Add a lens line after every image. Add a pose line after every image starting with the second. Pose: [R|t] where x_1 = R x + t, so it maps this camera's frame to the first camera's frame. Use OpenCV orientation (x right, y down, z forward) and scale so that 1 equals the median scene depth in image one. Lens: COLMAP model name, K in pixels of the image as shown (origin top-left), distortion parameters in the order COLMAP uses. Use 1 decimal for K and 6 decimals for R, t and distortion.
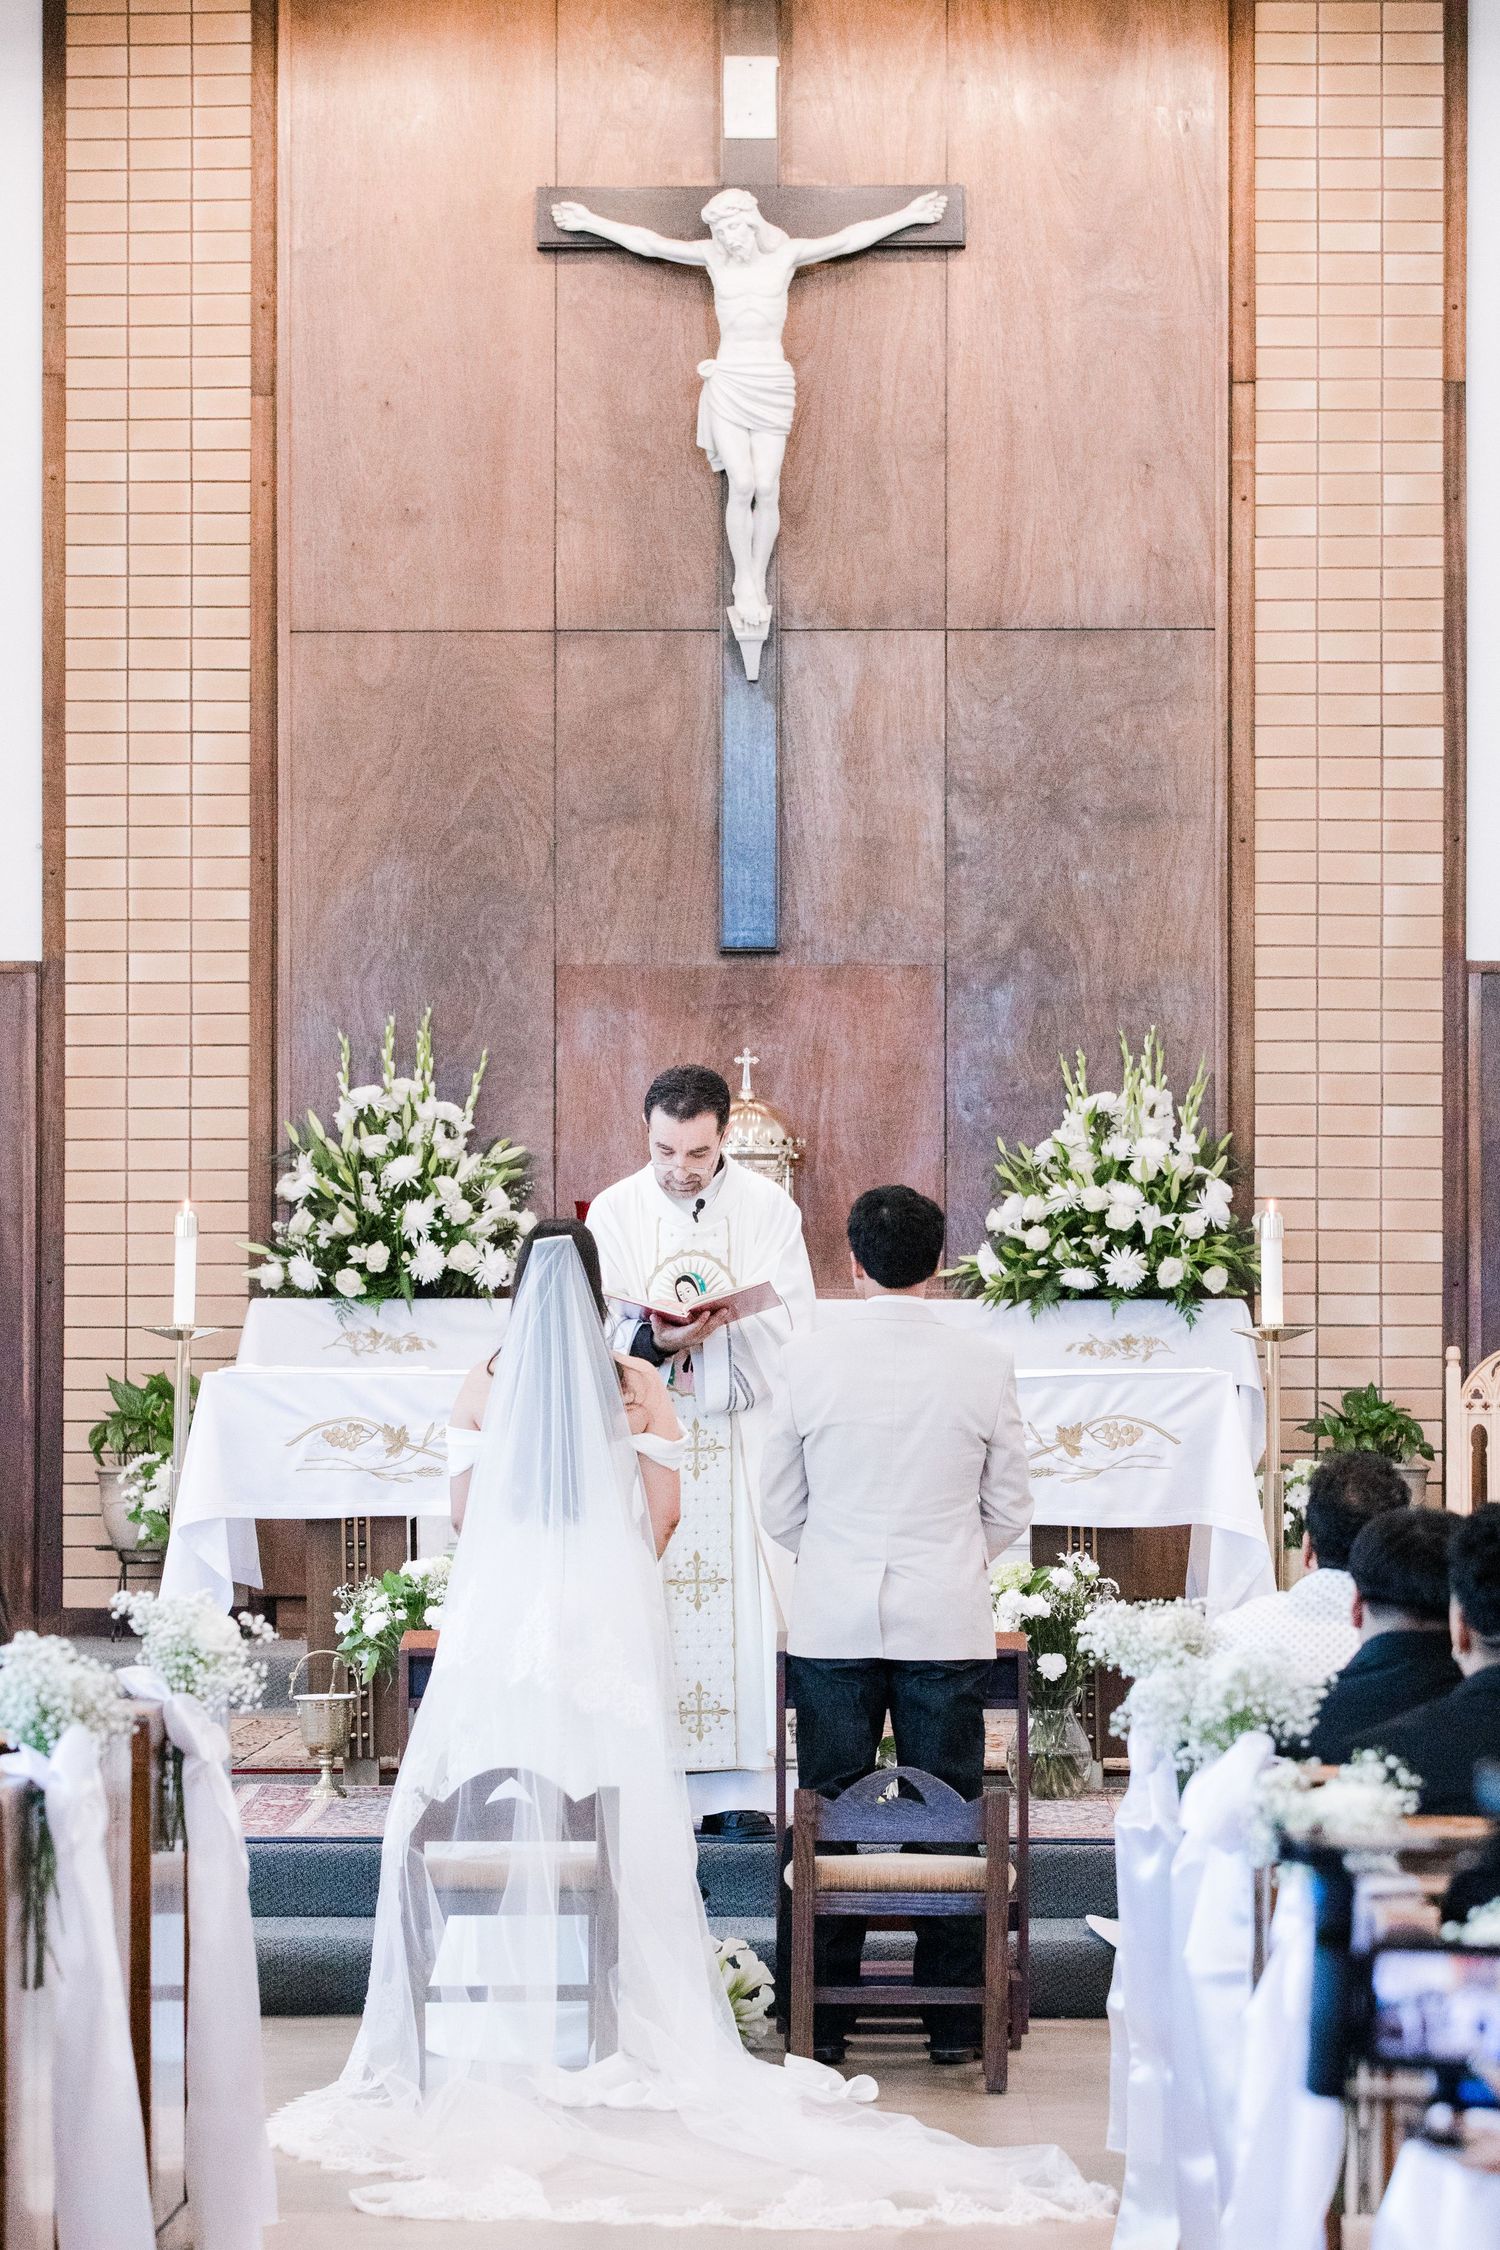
lens RADIAL K [[7004.5, 0, 660.5], [0, 7004.5, 1166.8], [0, 0, 1]] dist [0.104791, 1.898000]
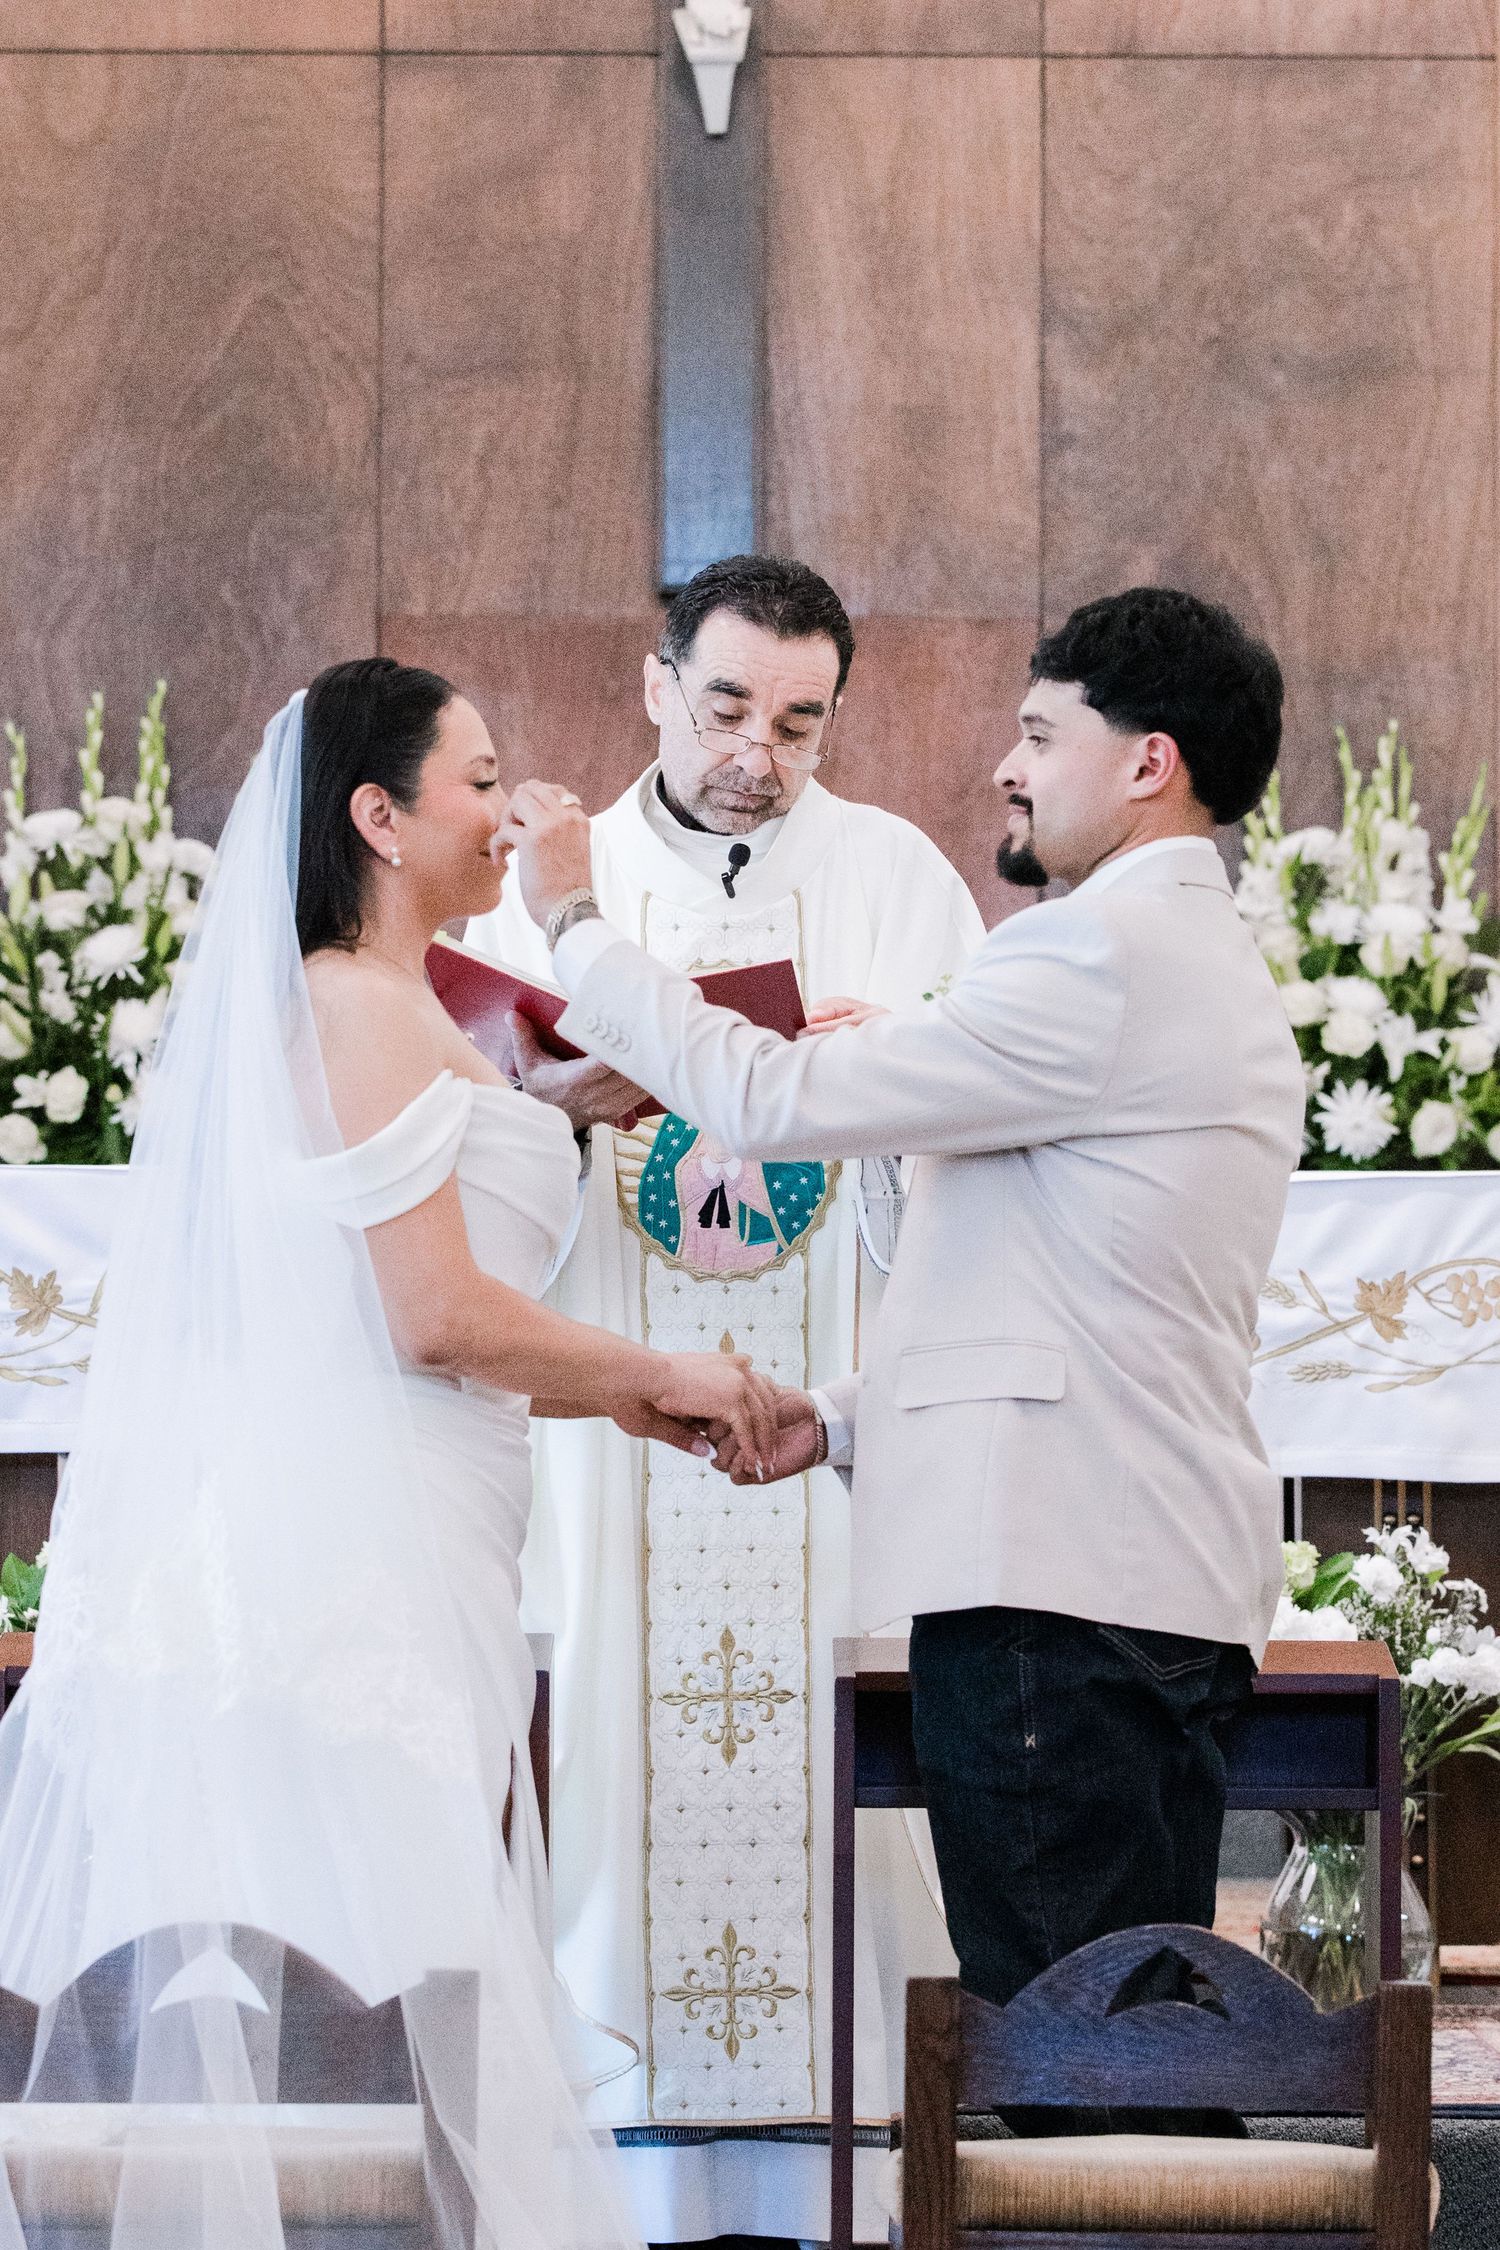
lens RADIAL K [[8376.3, 0, 746.1], [0, 8376.3, 933.8], [0, 0, 1]] dist [0.139852, -2.048648]
pose [[0.999665, 0.005823, 0.025209, -0.001746], [-0.004701, 0.999006, -0.044333, 0.029067], [-0.025442, 0.044200, 0.998699, 0.297745]]
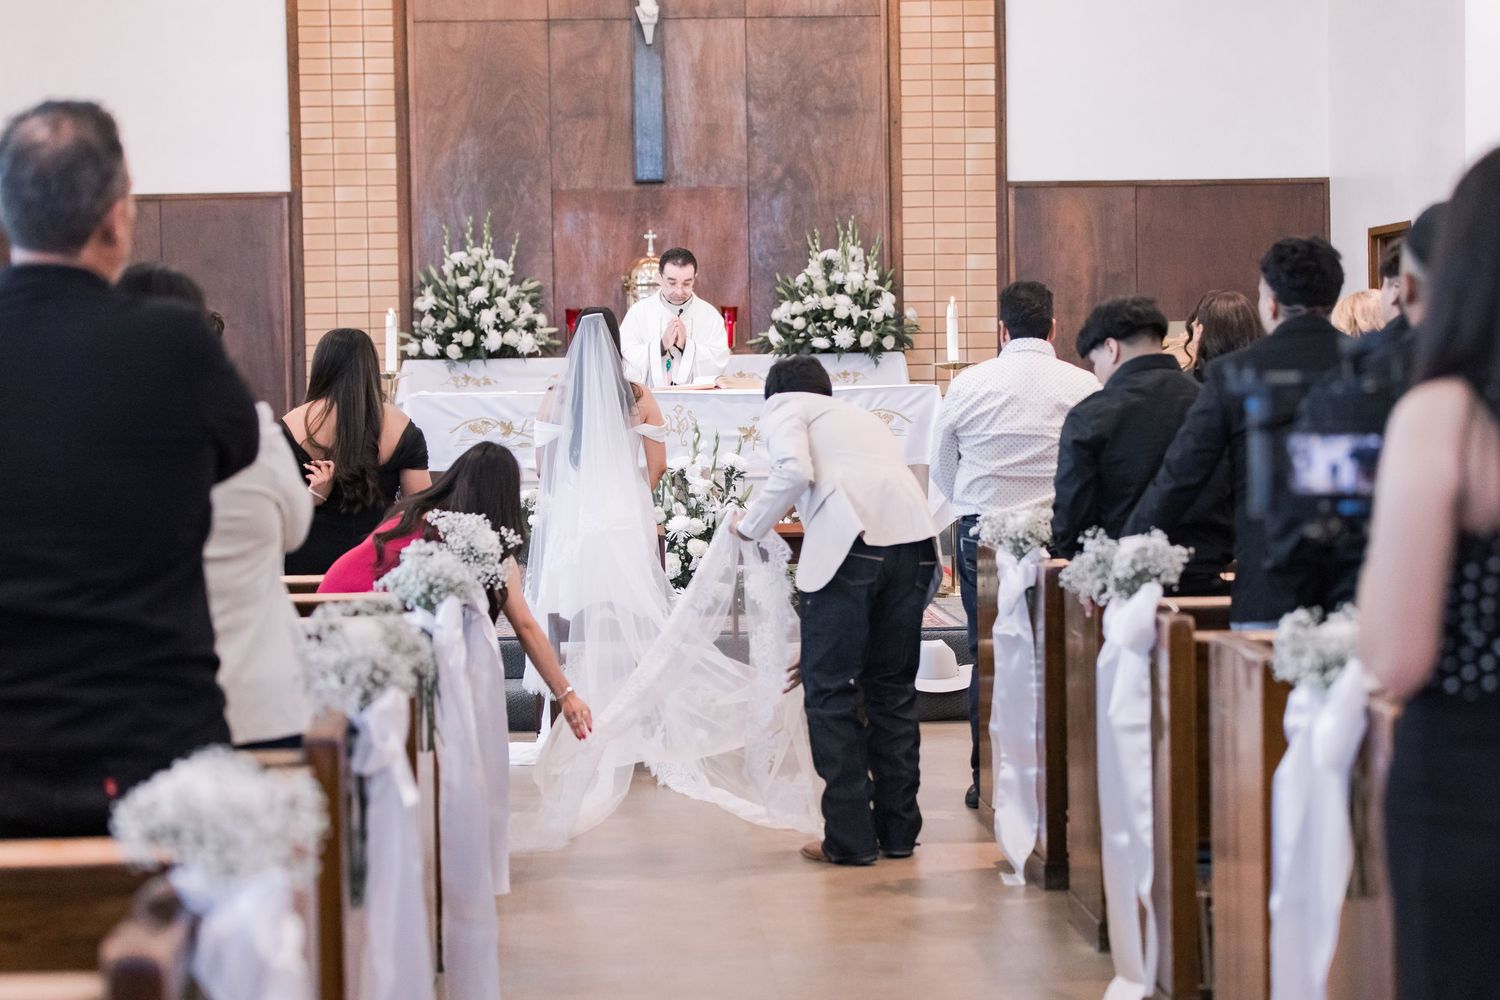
lens RADIAL K [[3192.7, 0, 724.6], [0, 3192.7, 447.4], [0, 0, 1]] dist [0.143148, 0.118546]
pose [[0.997789, -0.019691, 0.063480, -0.025195], [0.016876, 0.998863, 0.044591, 0.004483], [-0.064286, -0.043421, 0.996986, 0.091237]]
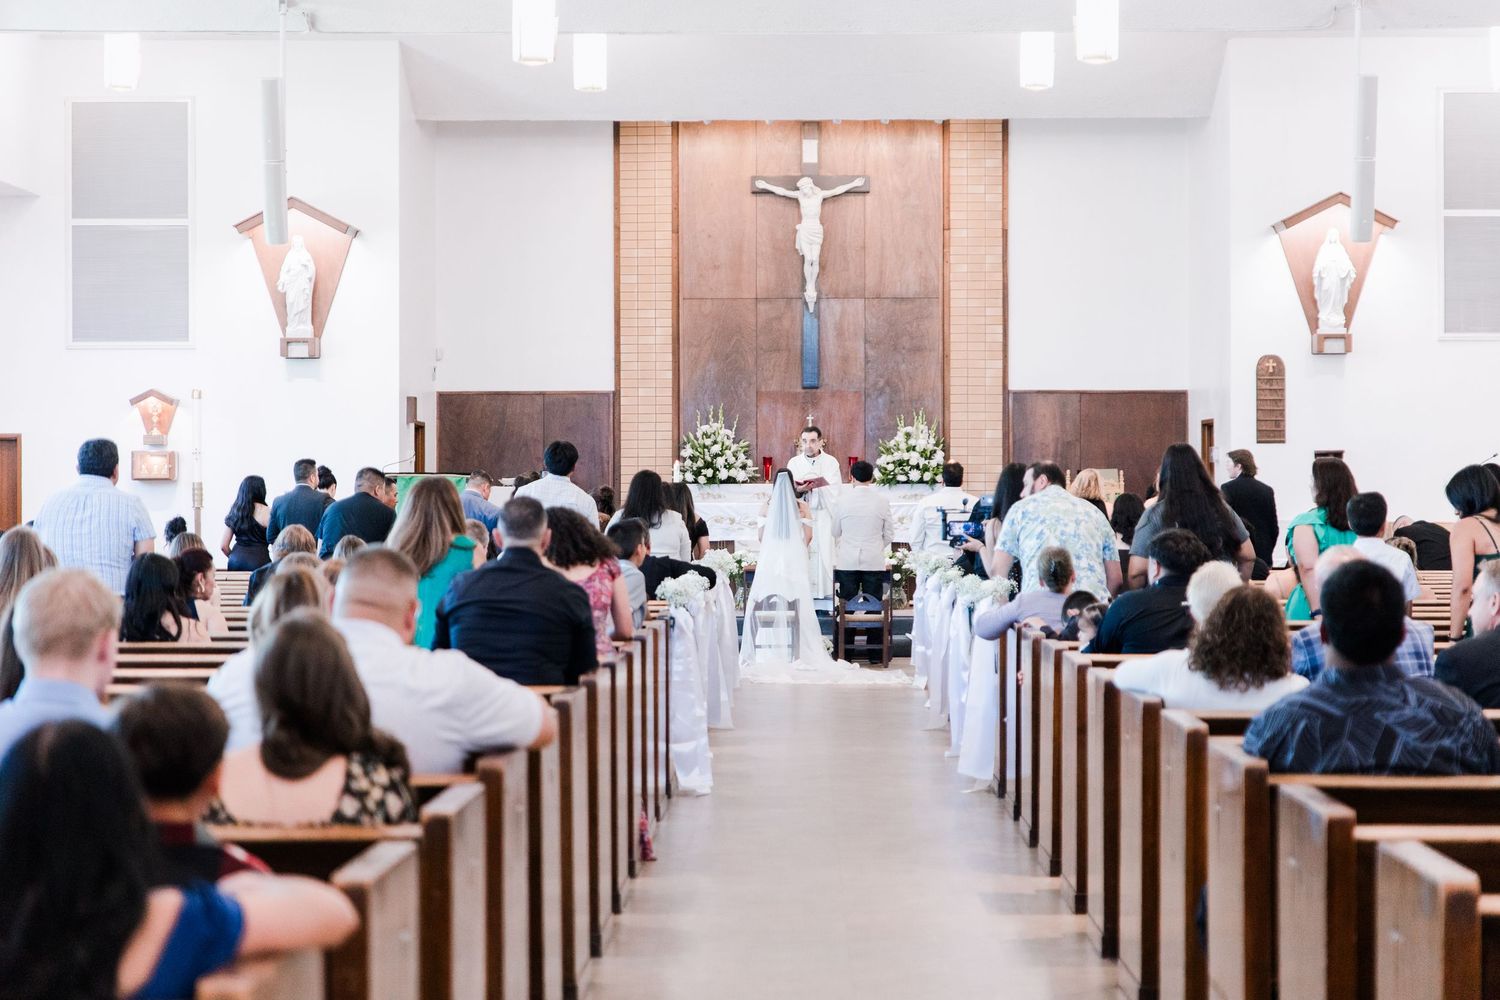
lens RADIAL K [[2758.4, 0, 750.0], [0, 2758.4, 500.0], [0, 0, 1]] dist [0.008269, 0.005457]
pose [[0.999970, -0.002446, 0.007332, -0.029106], [0.002241, 0.999612, 0.027758, -0.012336], [-0.007397, -0.027741, 0.999588, -0.423010]]
